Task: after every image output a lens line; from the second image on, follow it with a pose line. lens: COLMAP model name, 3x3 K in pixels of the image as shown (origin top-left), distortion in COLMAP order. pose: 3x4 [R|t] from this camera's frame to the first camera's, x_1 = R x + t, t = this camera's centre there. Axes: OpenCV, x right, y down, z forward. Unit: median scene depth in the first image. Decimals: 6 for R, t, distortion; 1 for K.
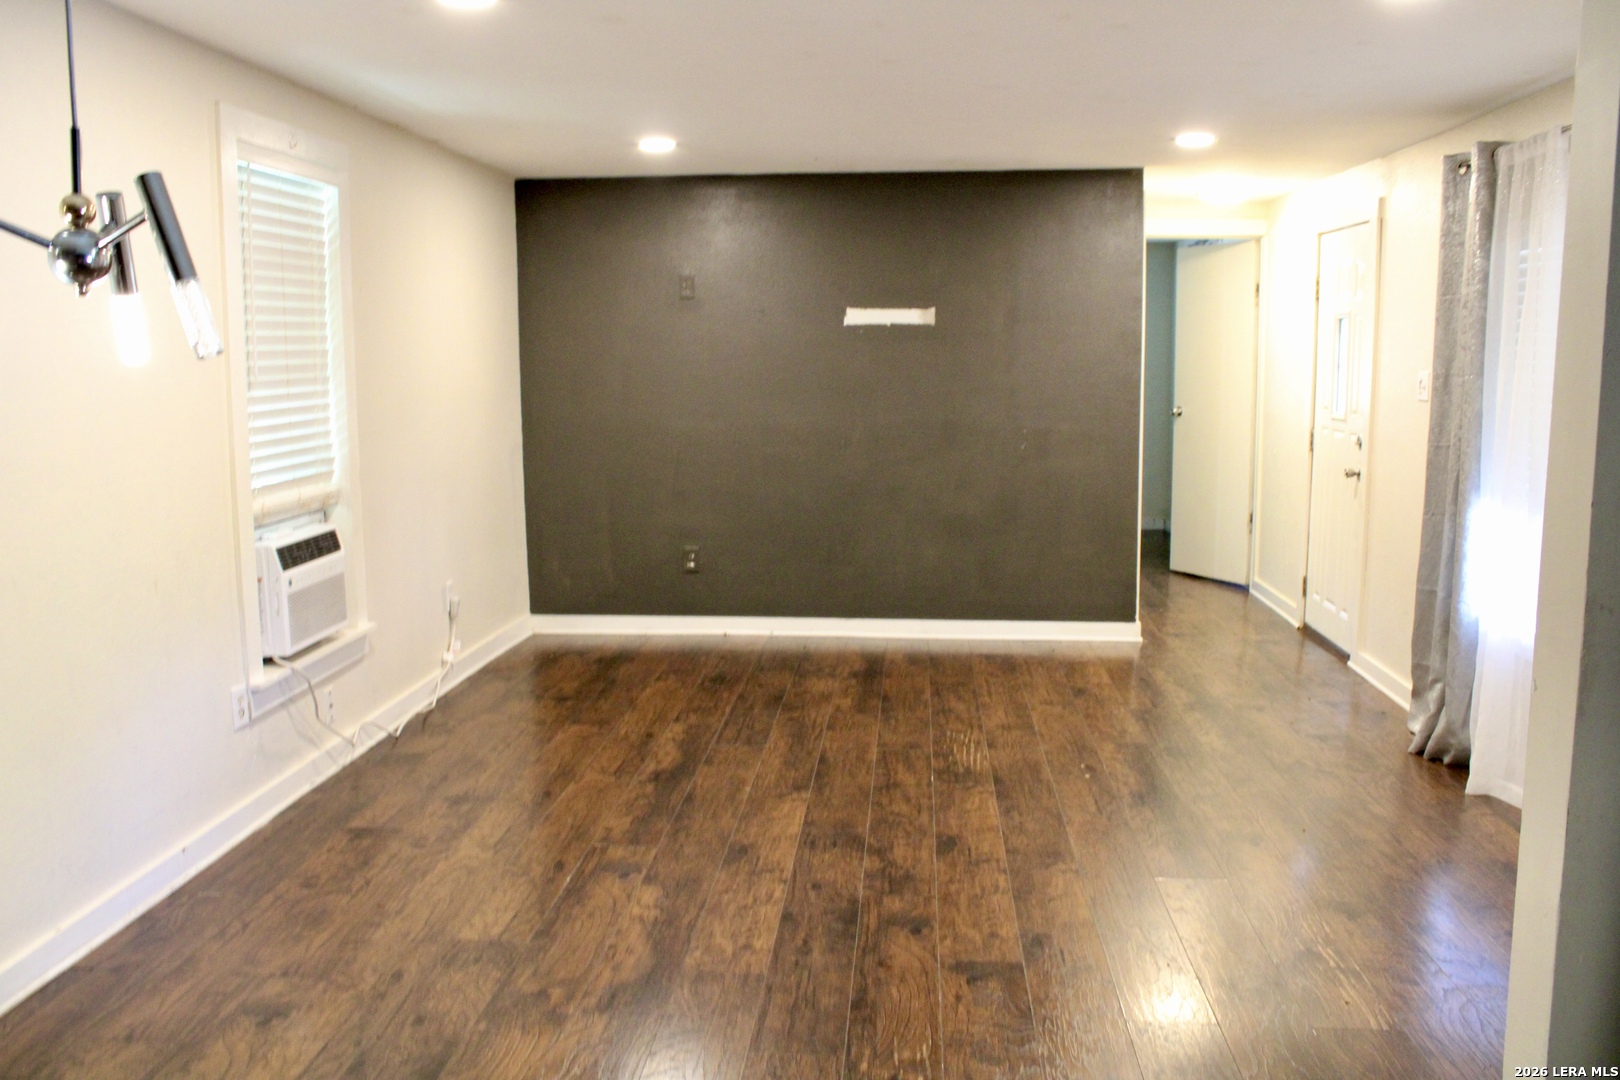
lens RADIAL K [[1359.8, 0, 802.3], [0, 1359.8, 523.8], [0, 0, 1]] dist [-0.155498, 0.136692]
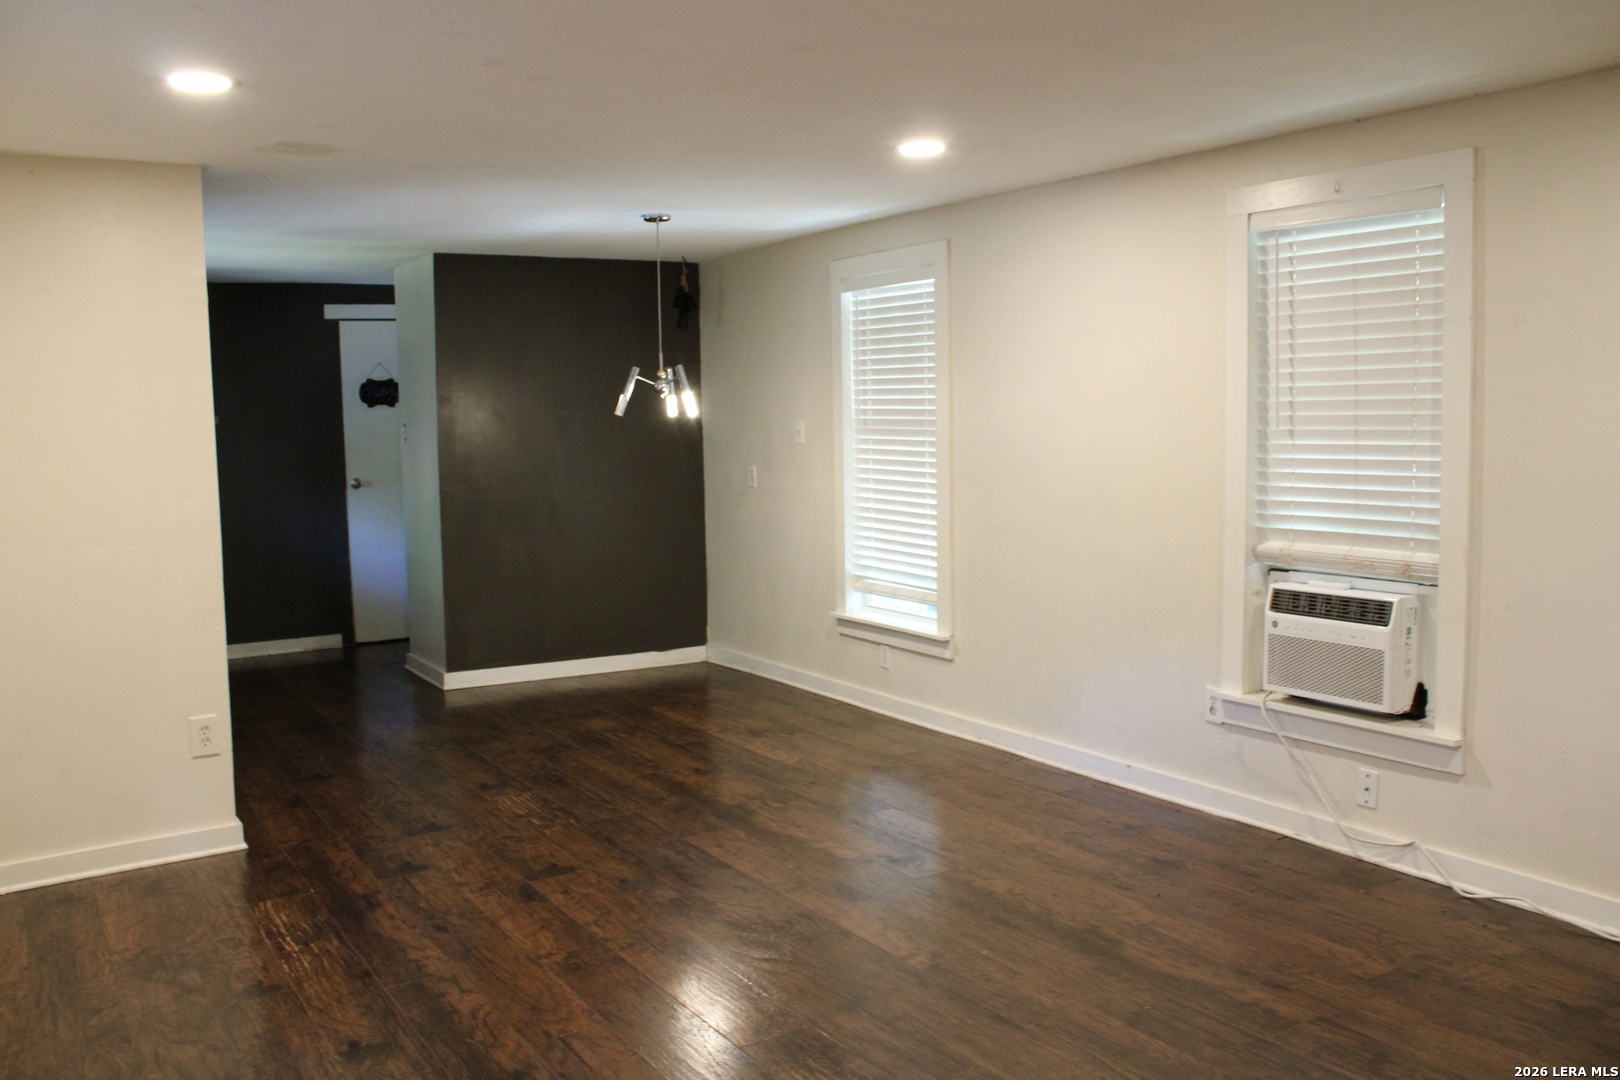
lens RADIAL K [[1359.8, 0, 802.3], [0, 1359.8, 523.8], [0, 0, 1]] dist [-0.155498, 0.136692]
pose [[-0.800887, 0.068508, -0.594884, 0.617682], [-0.055056, 0.980802, 0.187073, -0.243170], [0.596279, 0.182577, -0.781740, 1.851328]]
